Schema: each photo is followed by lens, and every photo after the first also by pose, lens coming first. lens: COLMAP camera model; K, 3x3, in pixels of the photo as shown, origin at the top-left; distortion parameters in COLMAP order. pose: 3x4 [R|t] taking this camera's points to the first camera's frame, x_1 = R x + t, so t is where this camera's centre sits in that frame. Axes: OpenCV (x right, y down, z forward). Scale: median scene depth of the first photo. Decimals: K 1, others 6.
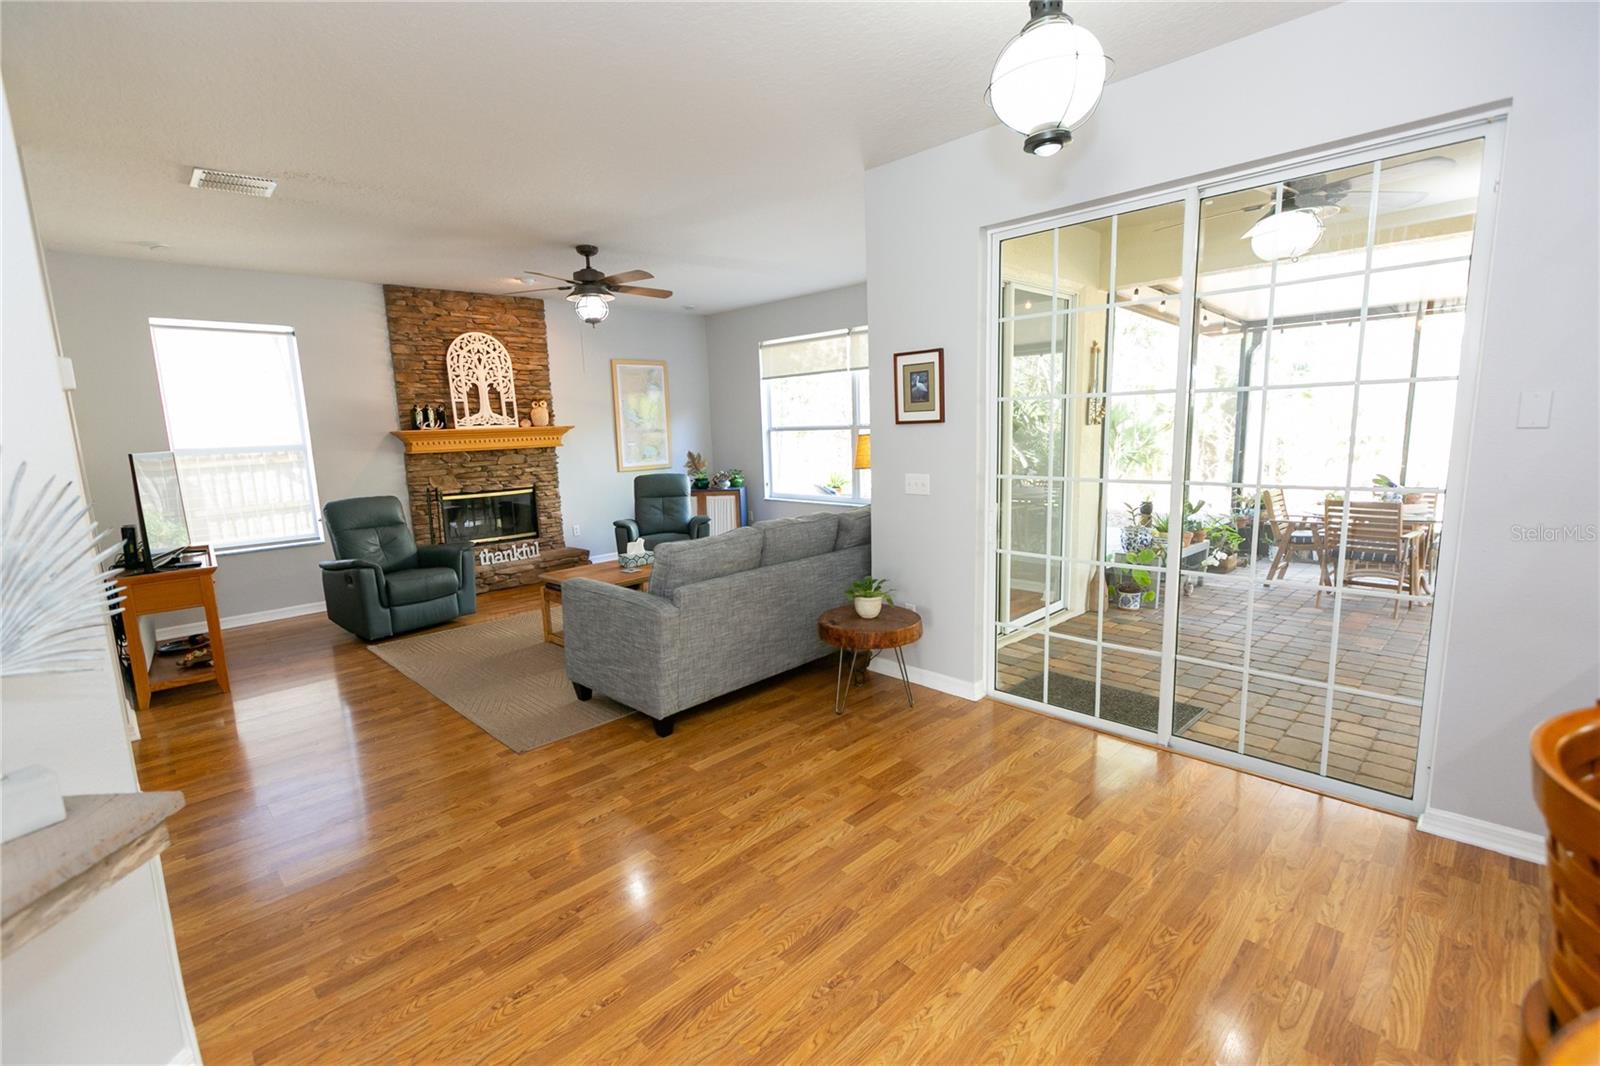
lens RADIAL K [[716.0, 0, 793.0], [0, 716.0, 538.7], [0, 0, 1]] dist [0.004020, -0.000049]
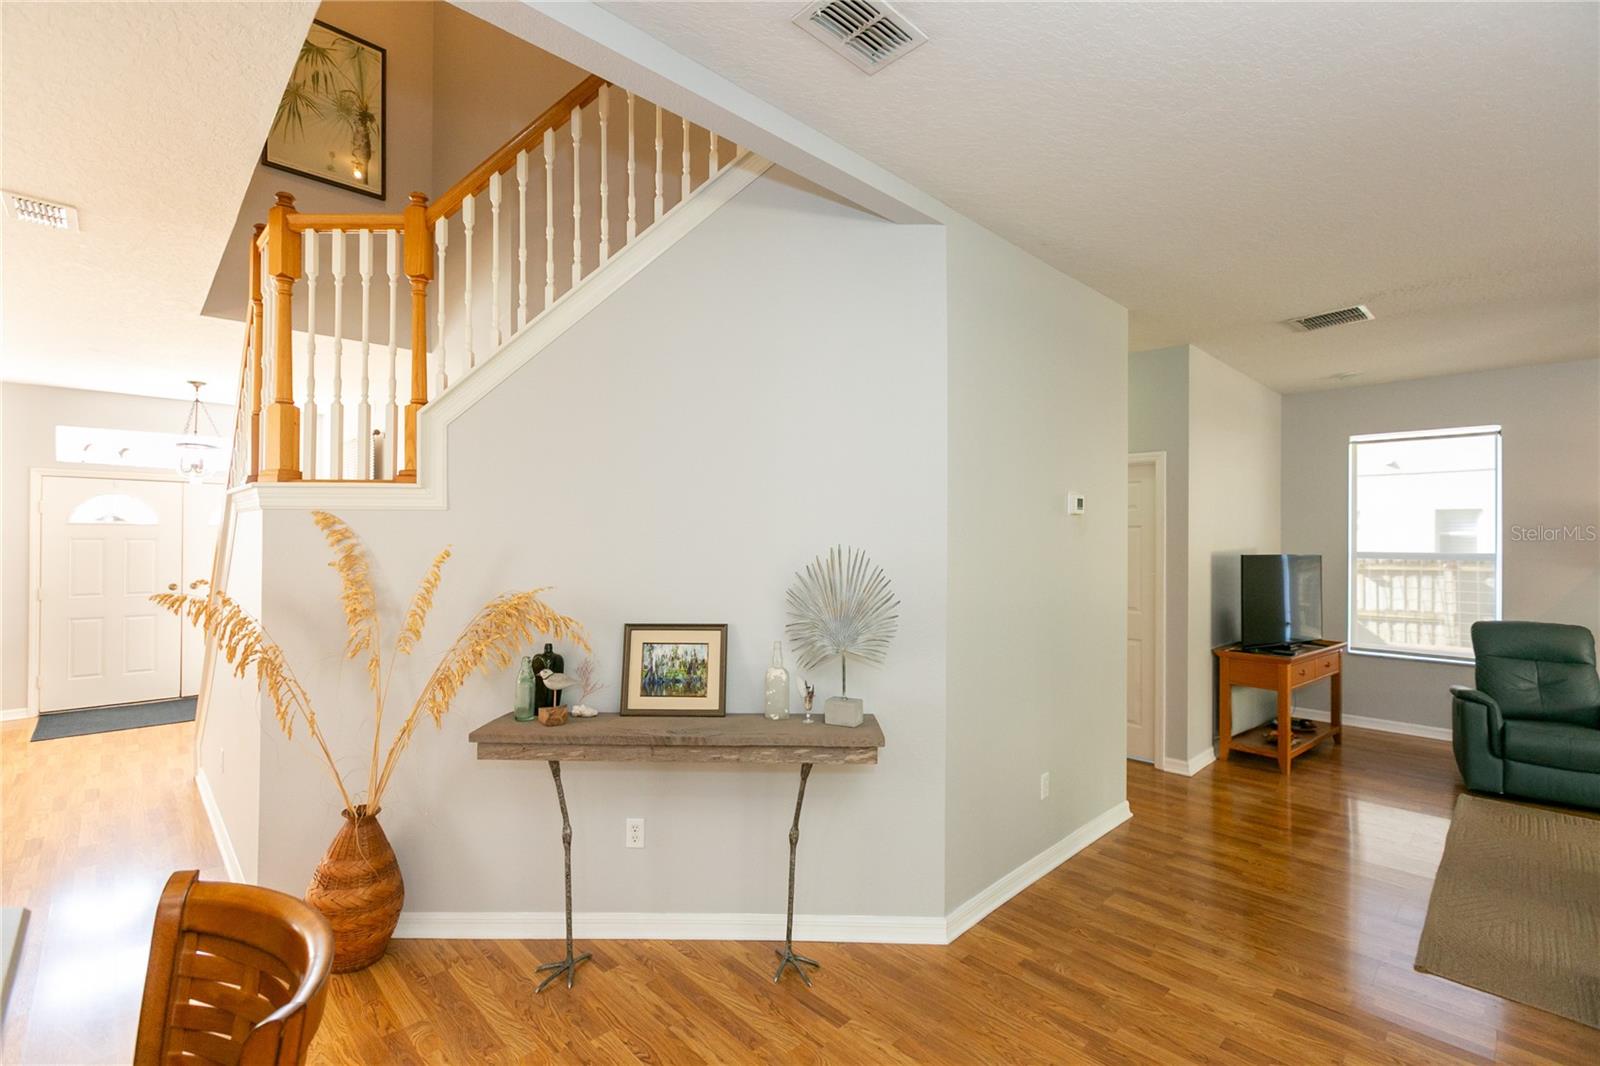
lens RADIAL K [[713.0, 0, 794.3], [0, 713.0, 536.7], [0, 0, 1]] dist [0.002541, 0.000022]
pose [[-0.013242, 0.030571, -0.999445, 0.232612], [-0.164054, 0.985921, 0.032331, -0.043477], [0.986363, 0.164391, -0.008040, 0.166882]]
